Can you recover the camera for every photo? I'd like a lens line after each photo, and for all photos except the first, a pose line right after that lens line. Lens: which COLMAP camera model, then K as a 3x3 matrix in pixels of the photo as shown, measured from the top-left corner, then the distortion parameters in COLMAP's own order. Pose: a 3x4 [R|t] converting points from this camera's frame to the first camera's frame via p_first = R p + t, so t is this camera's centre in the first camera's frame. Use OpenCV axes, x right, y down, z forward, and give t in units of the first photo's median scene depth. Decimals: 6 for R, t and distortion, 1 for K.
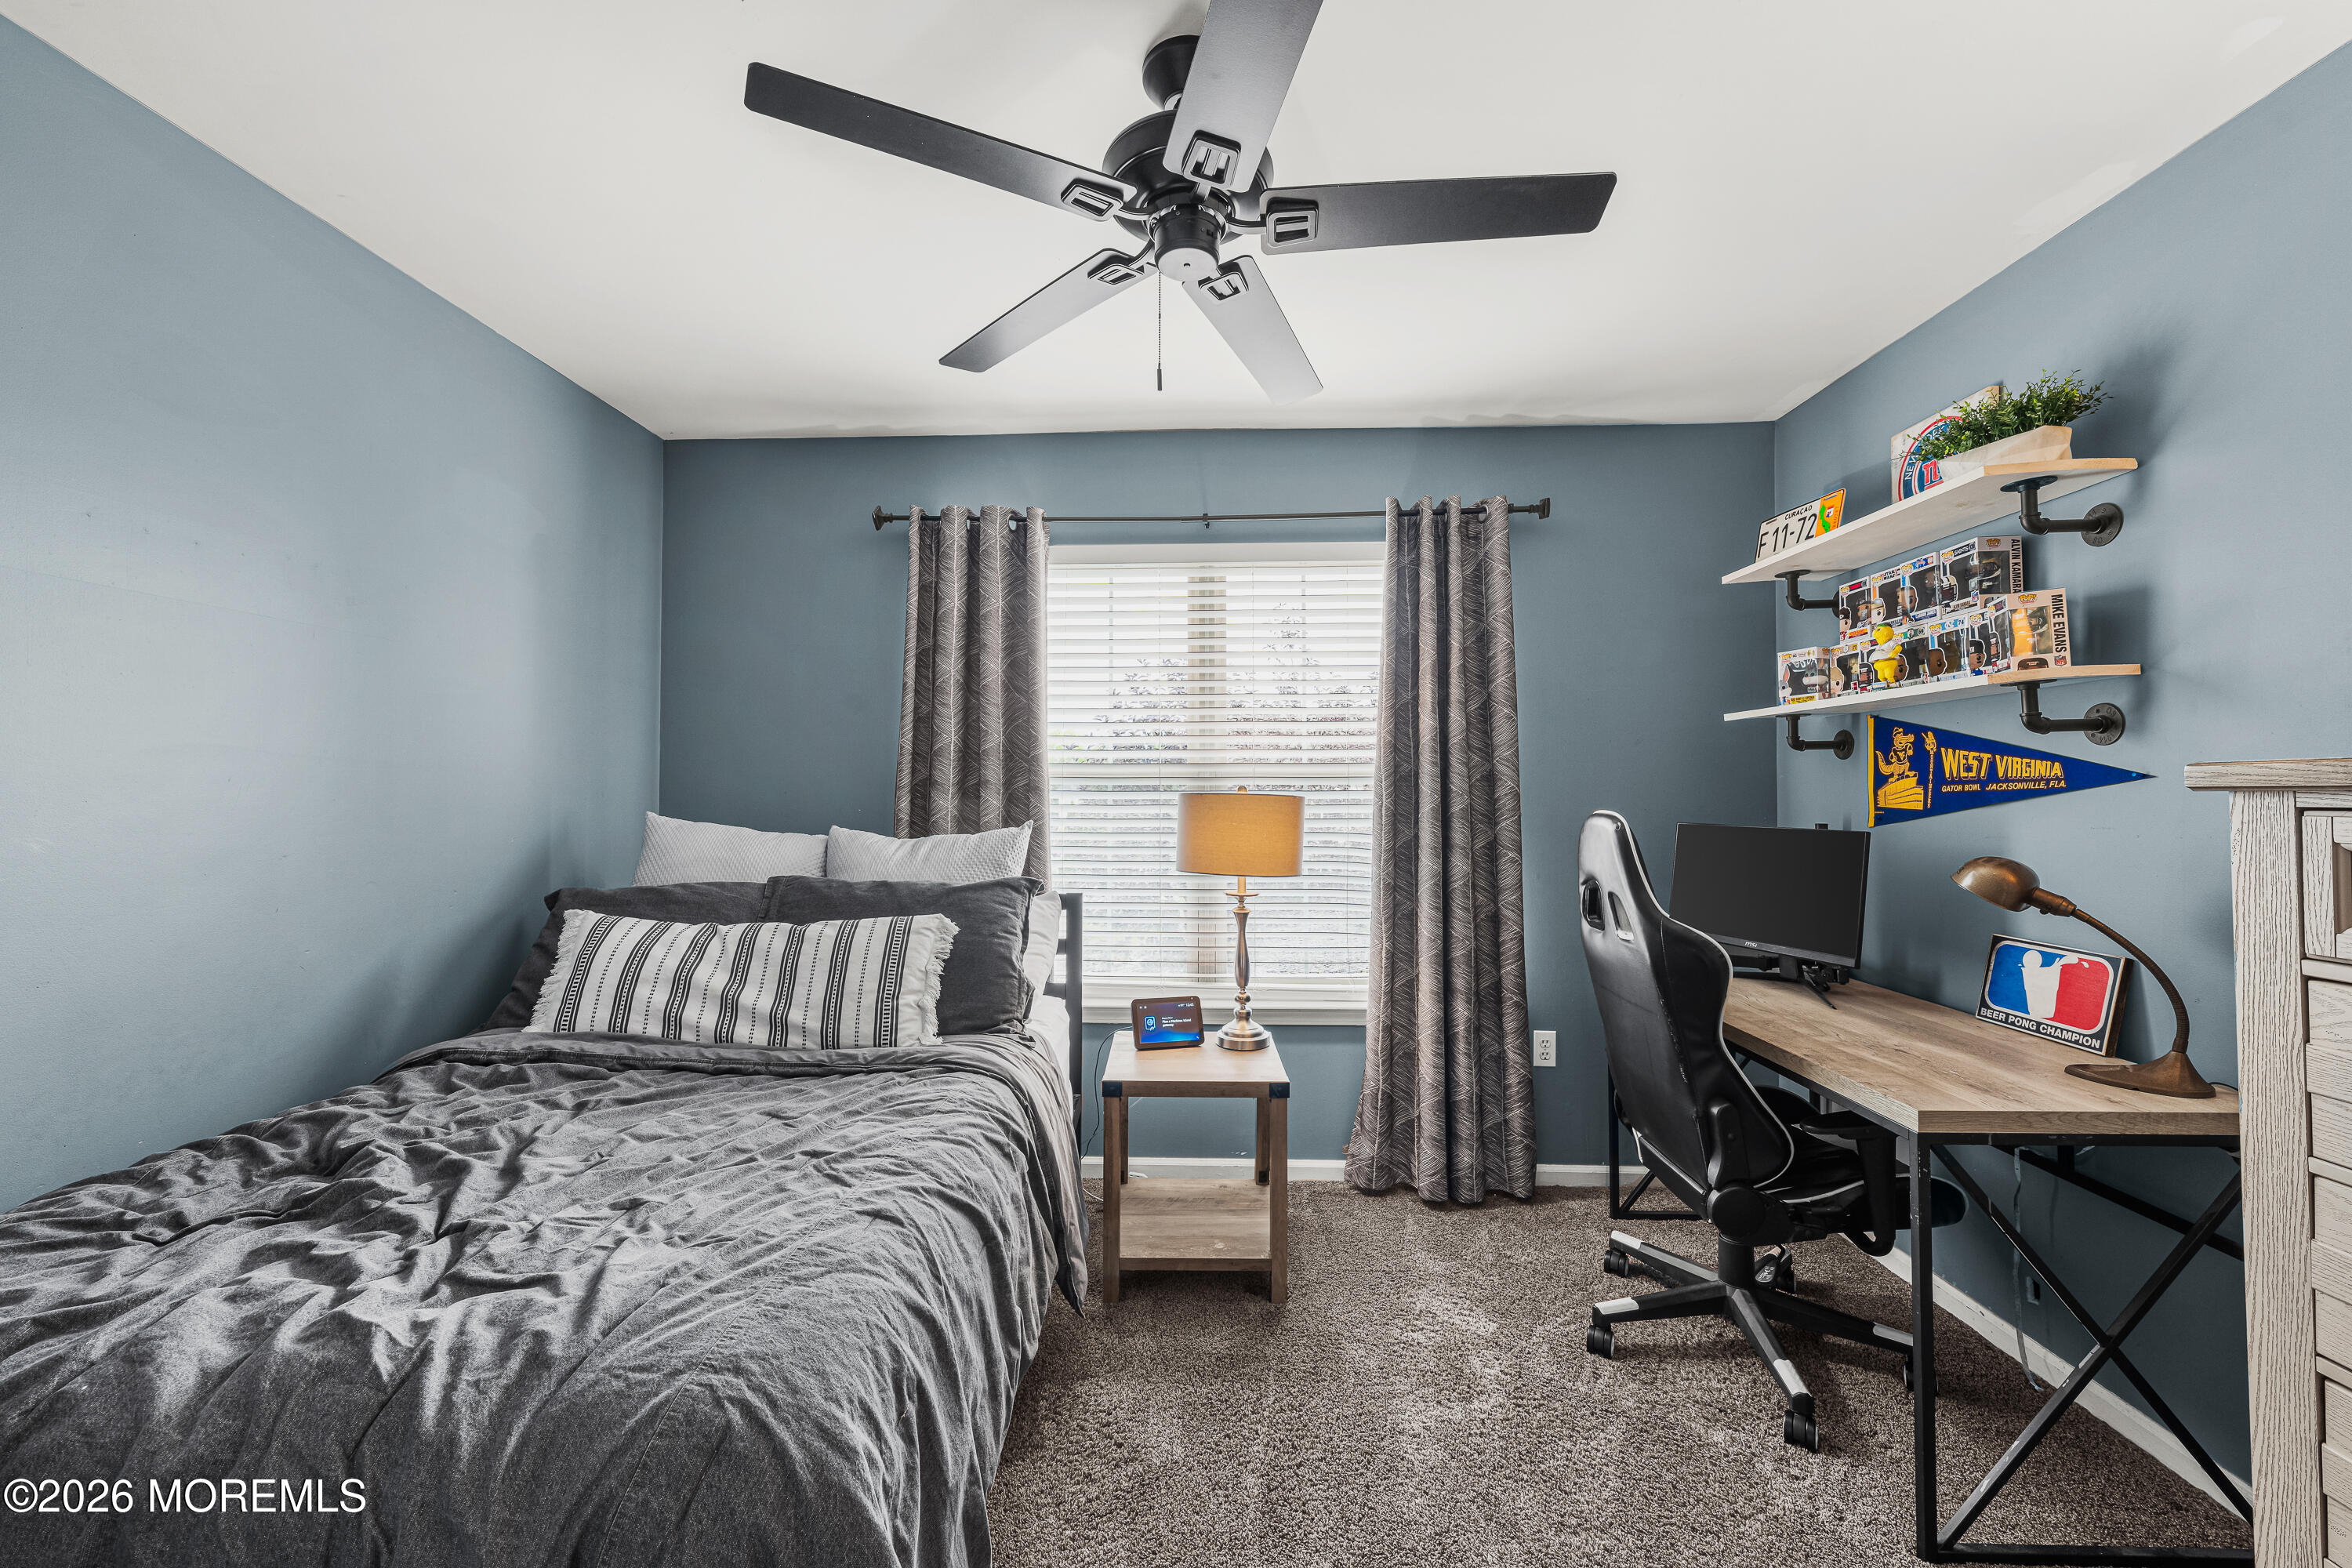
lens RADIAL K [[911.3, 0, 1202.0], [0, 911.3, 776.5], [0, 0, 1]] dist [-0.000784, -0.000278]
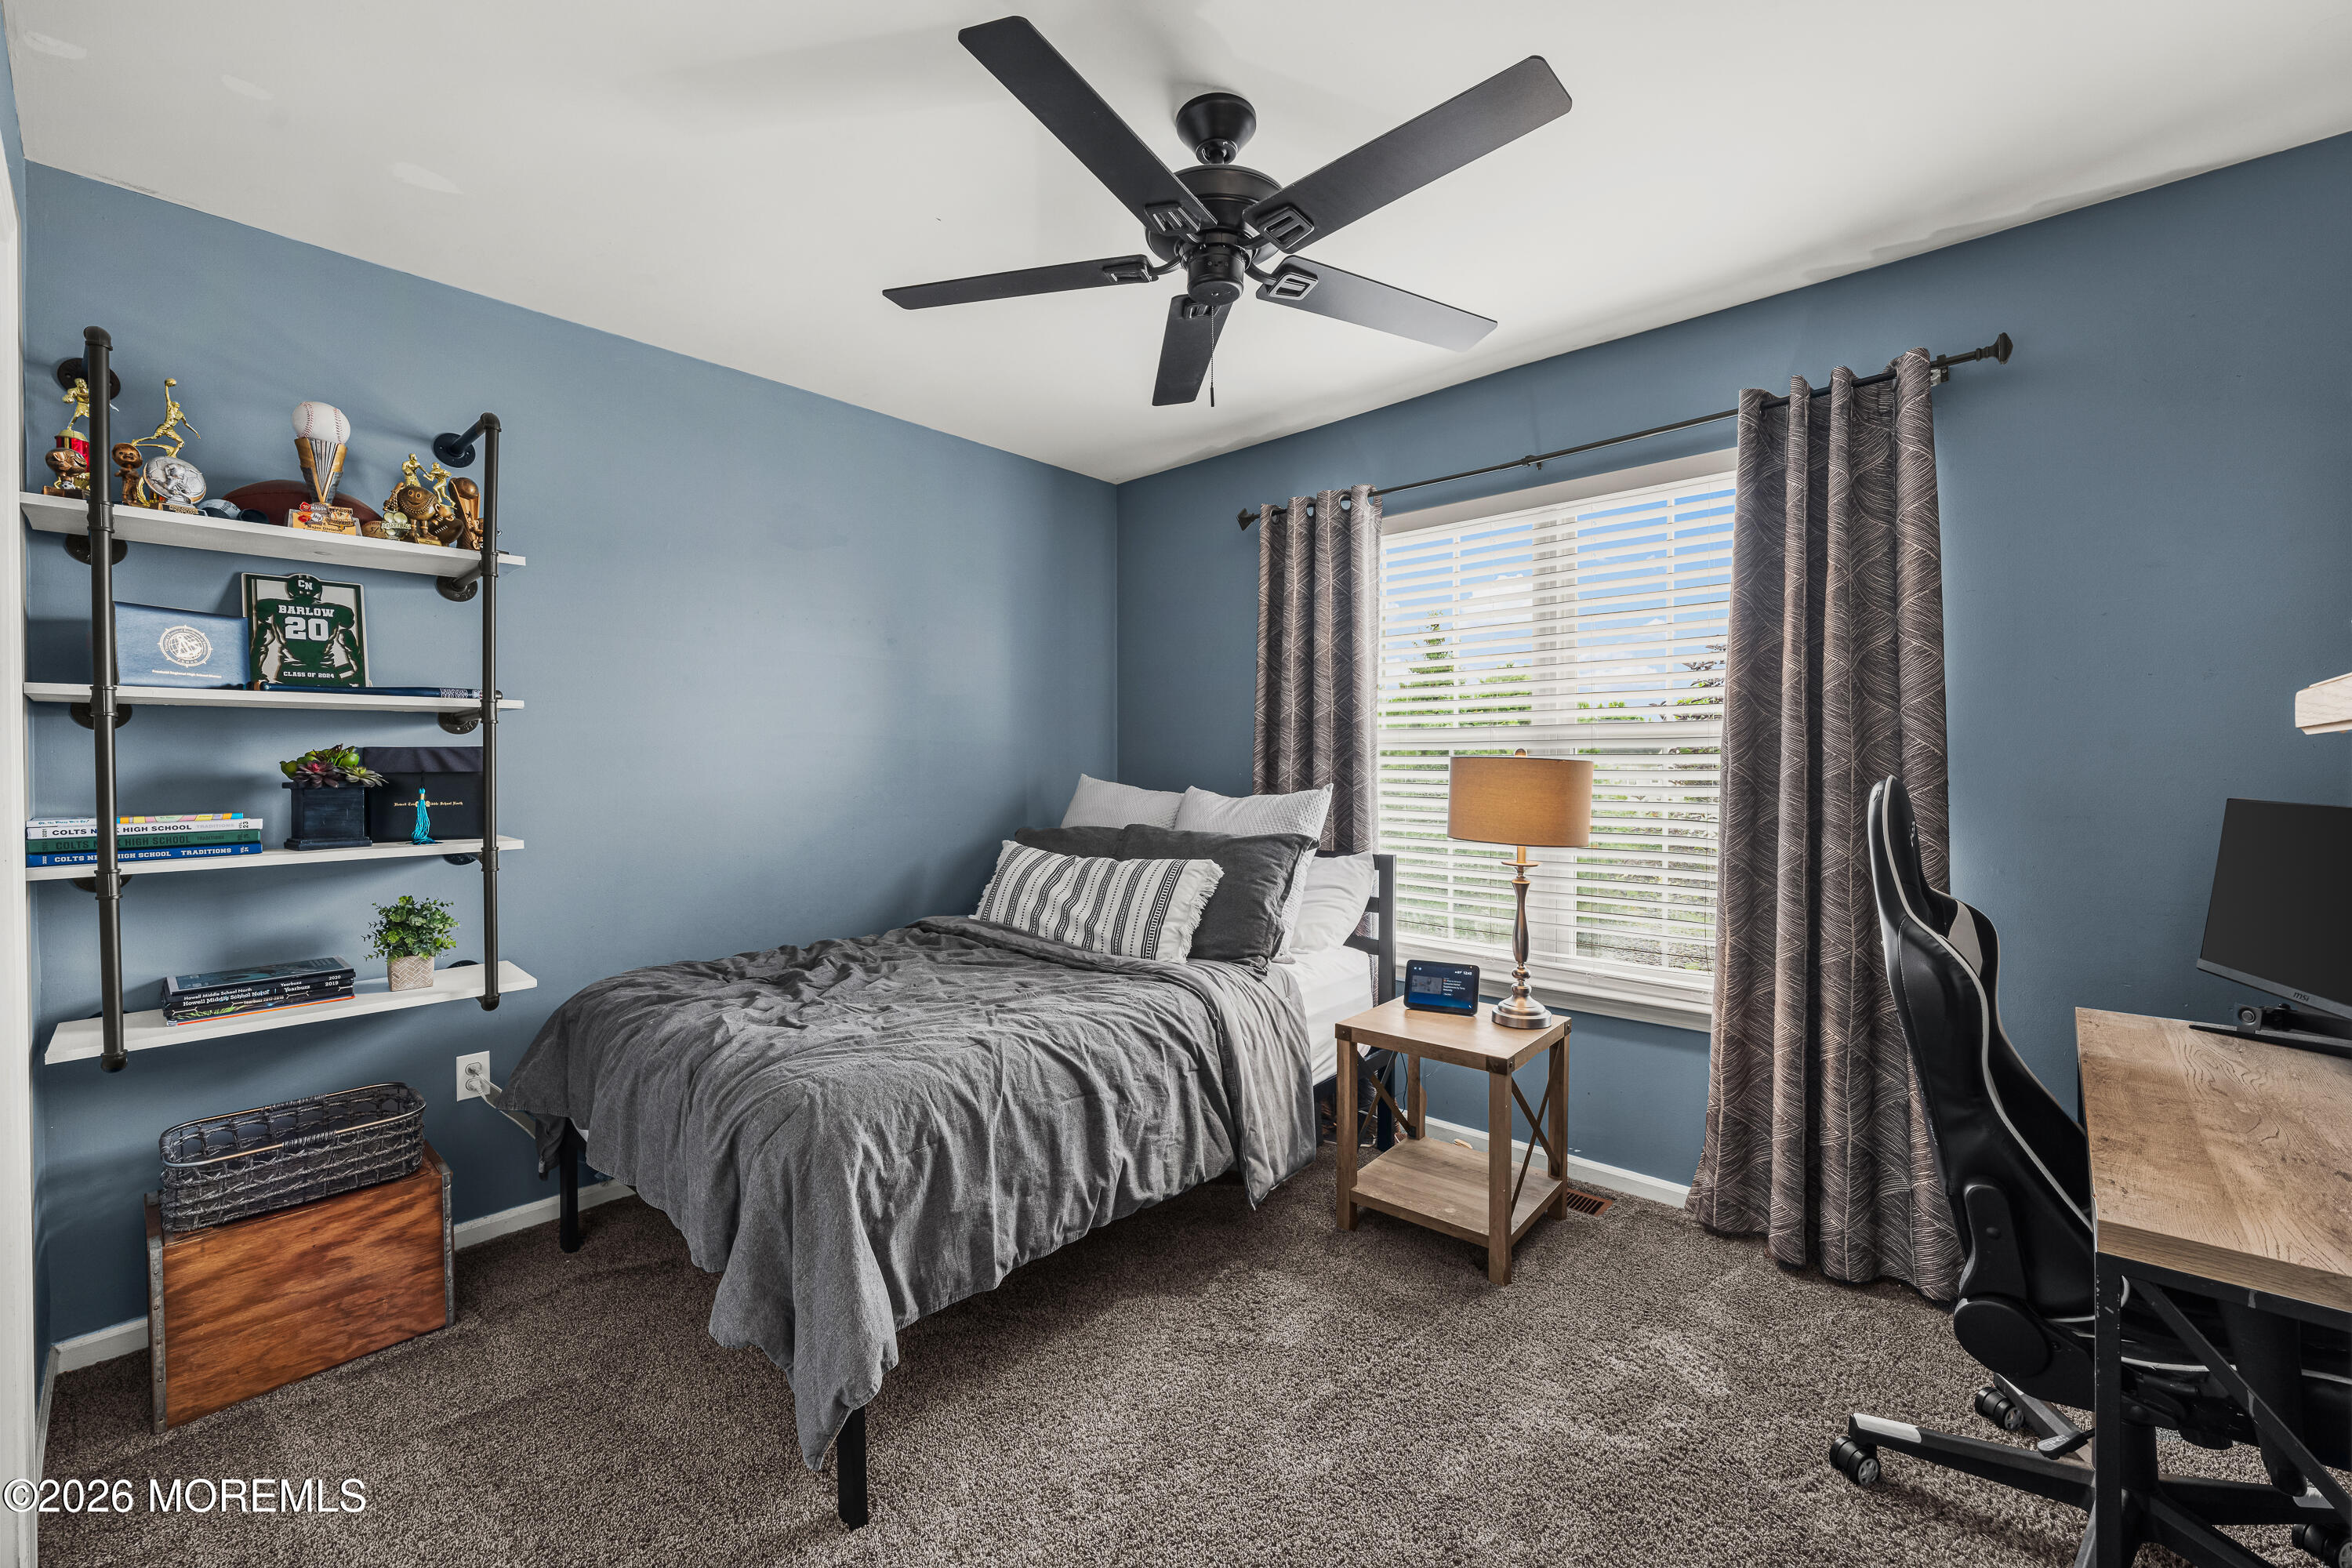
lens RADIAL K [[961.6, 0, 1176.4], [0, 961.6, 775.0], [0, 0, 1]] dist [-0.001112, 0.000098]
pose [[0.760996, 0.005809, -0.648730, 0.426024], [0.014607, 0.999553, 0.026085, 0.006175], [0.648592, -0.029327, 0.760571, 0.017516]]
